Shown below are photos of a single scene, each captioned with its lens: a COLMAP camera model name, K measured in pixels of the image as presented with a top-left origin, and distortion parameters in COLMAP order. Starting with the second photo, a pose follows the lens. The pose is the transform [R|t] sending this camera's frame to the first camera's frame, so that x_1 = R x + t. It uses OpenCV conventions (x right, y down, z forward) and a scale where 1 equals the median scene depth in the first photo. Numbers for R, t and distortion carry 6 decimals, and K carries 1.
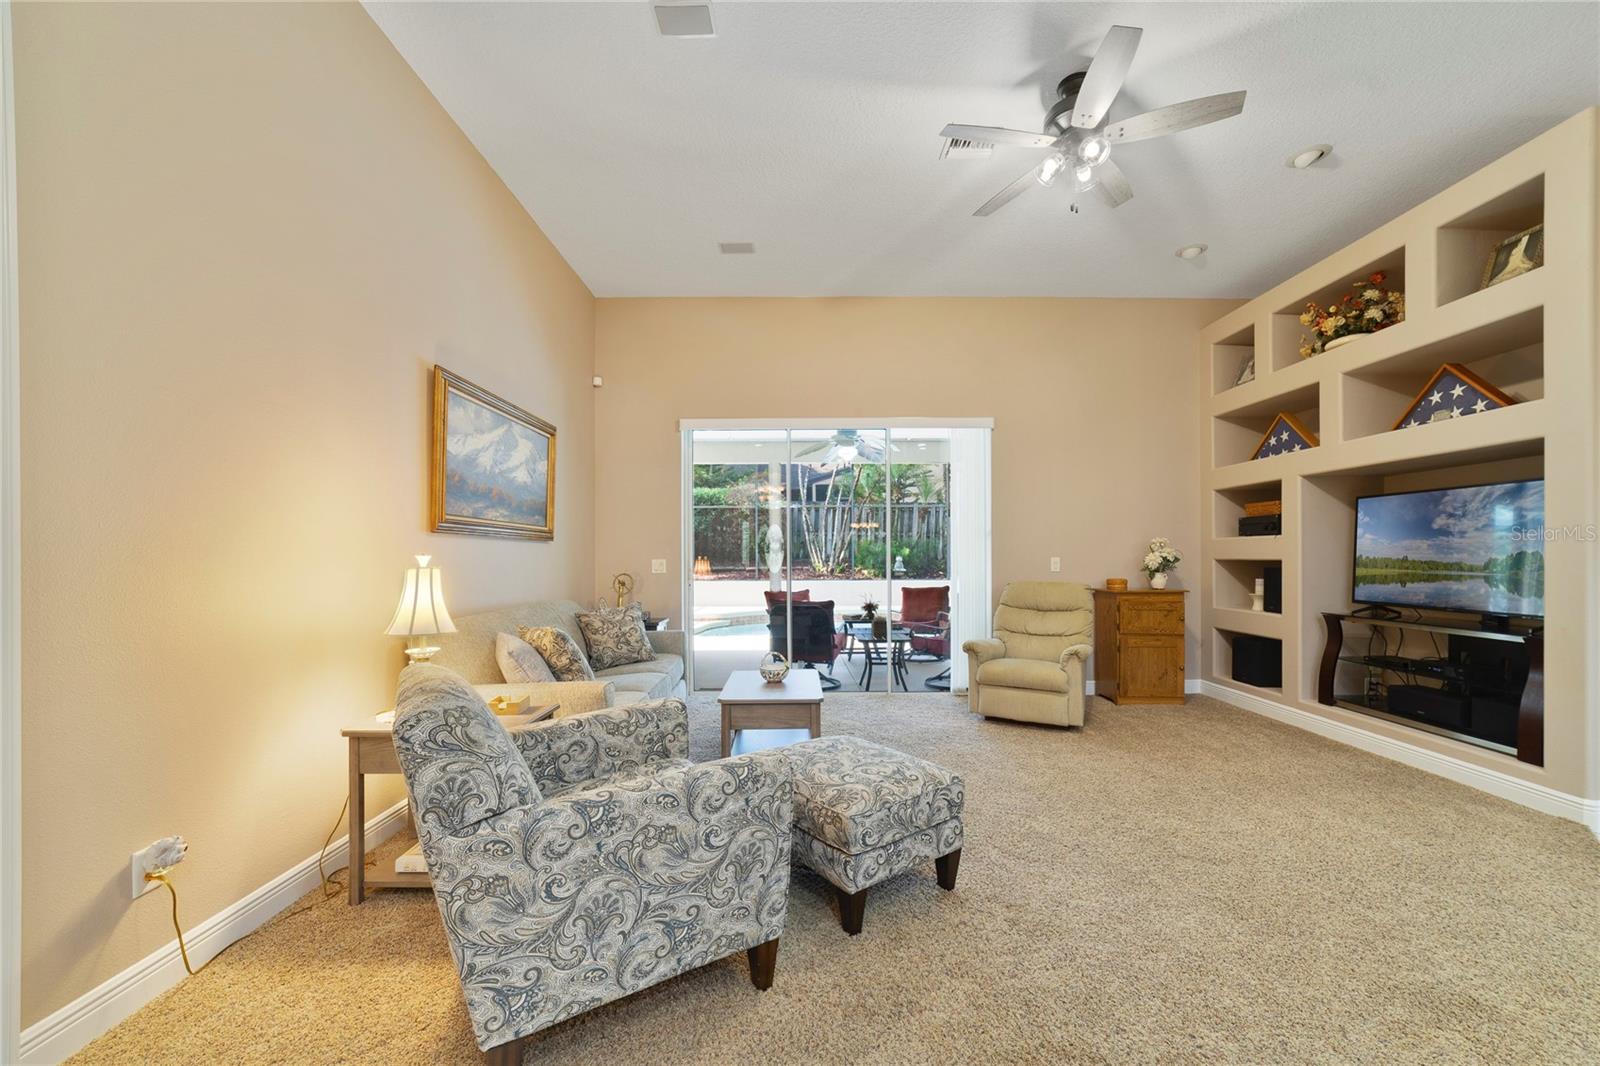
lens RADIAL K [[589.4, 0, 795.9], [0, 589.4, 555.2], [0, 0, 1]] dist [-0.010858, 0.000611]
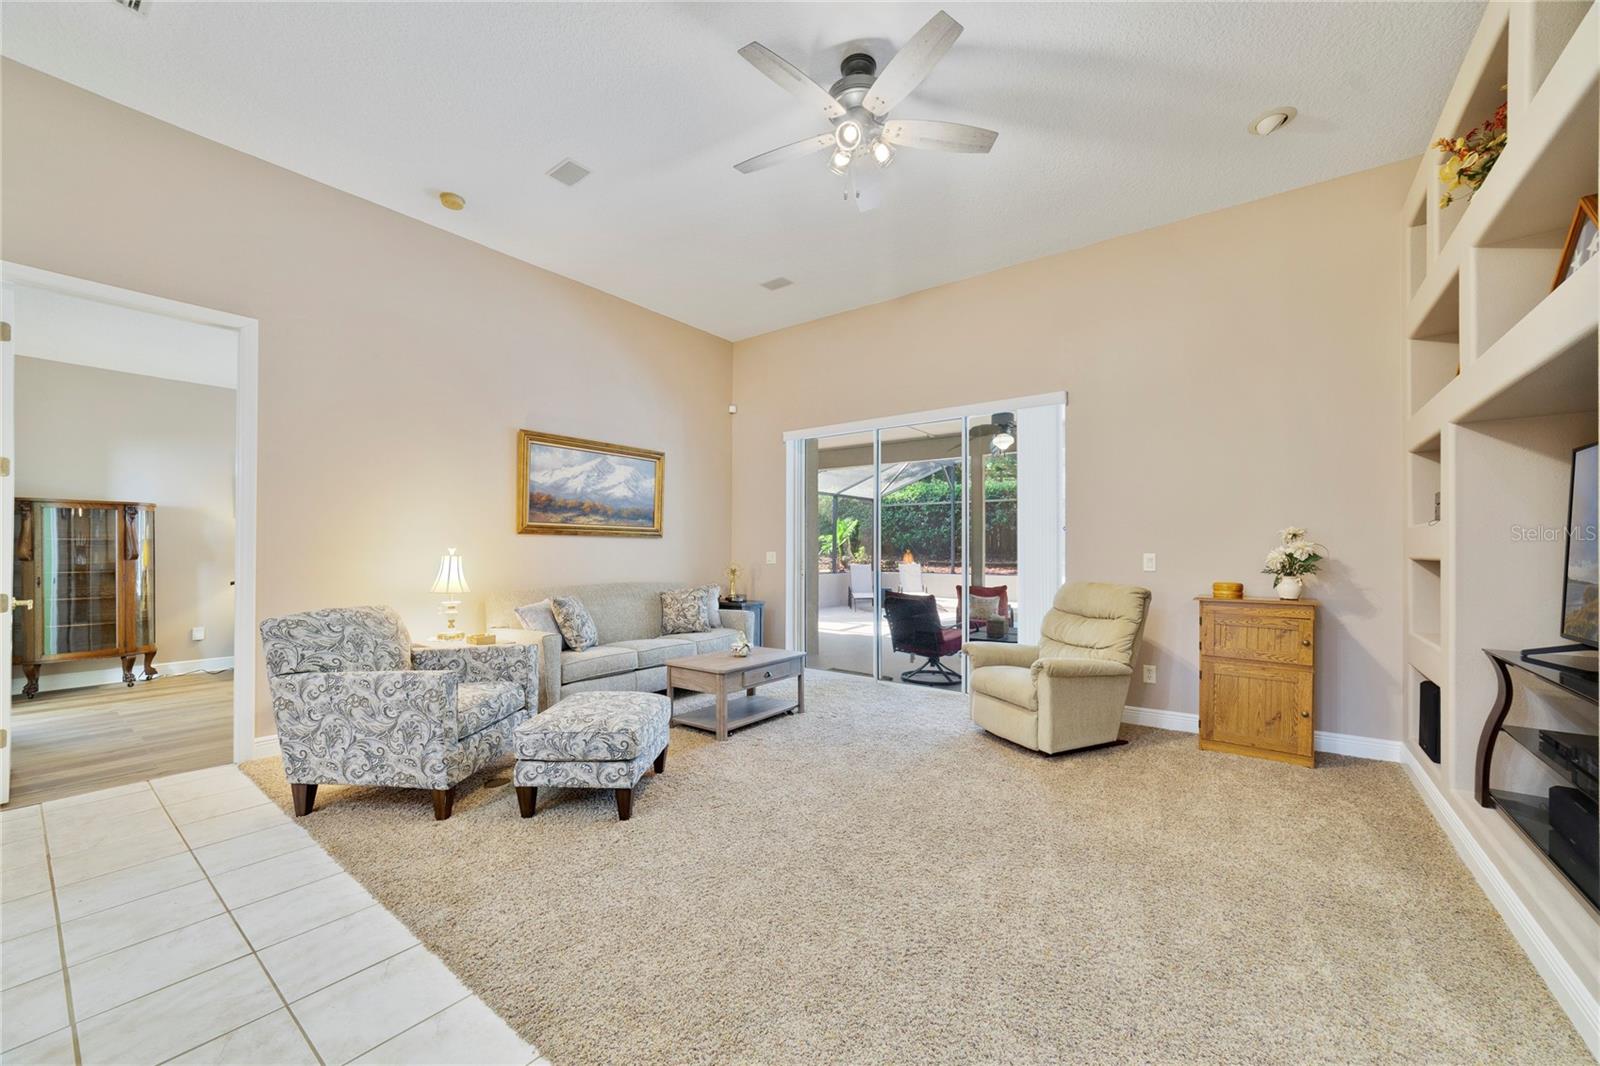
lens RADIAL K [[589.4, 0, 832.9], [0, 589.4, 550.4], [0, 0, 1]] dist [-0.010858, 0.000611]
pose [[0.815209, 0.005819, -0.579138, 0.783534], [-0.004530, 0.999983, 0.003670, -0.001648], [0.579150, -0.000369, 0.815221, 0.145247]]
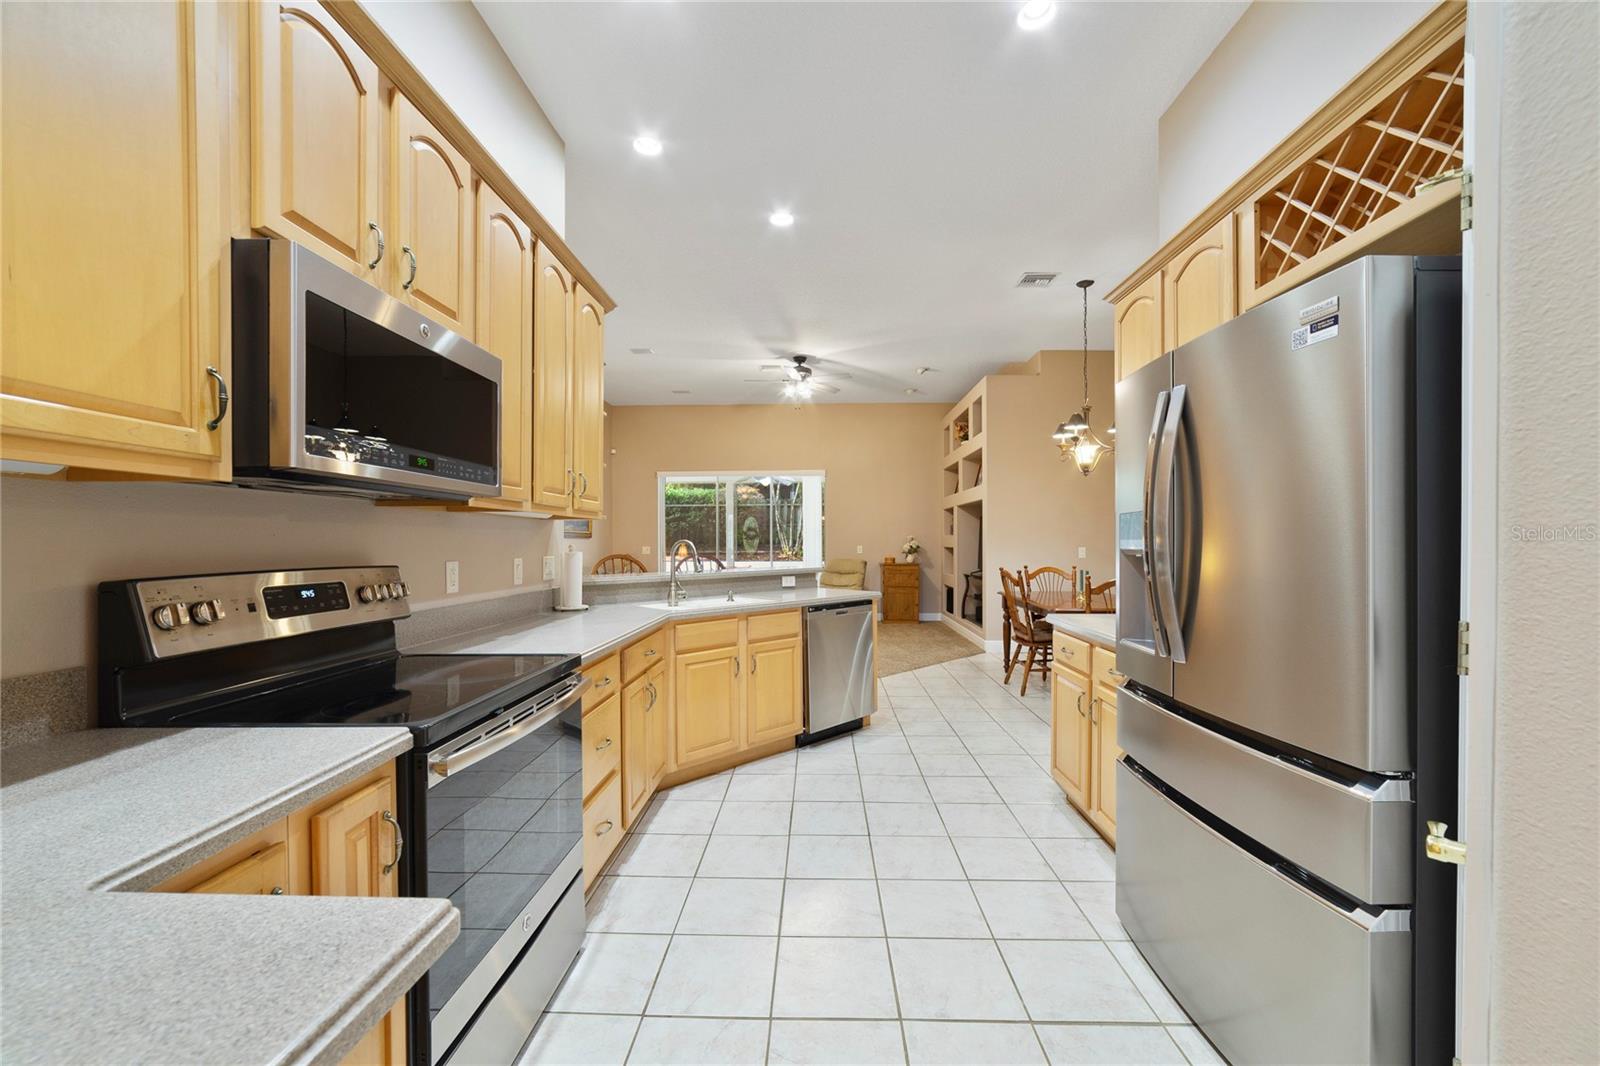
lens RADIAL K [[589.4, 0, 798.0], [0, 589.4, 541.3], [0, 0, 1]] dist [-0.010858, 0.000611]
pose [[0.999299, 0.002253, -0.037374, 0.450077], [-0.002139, 0.999993, 0.003080, -0.021562], [0.037381, -0.002998, 0.999297, -1.194519]]
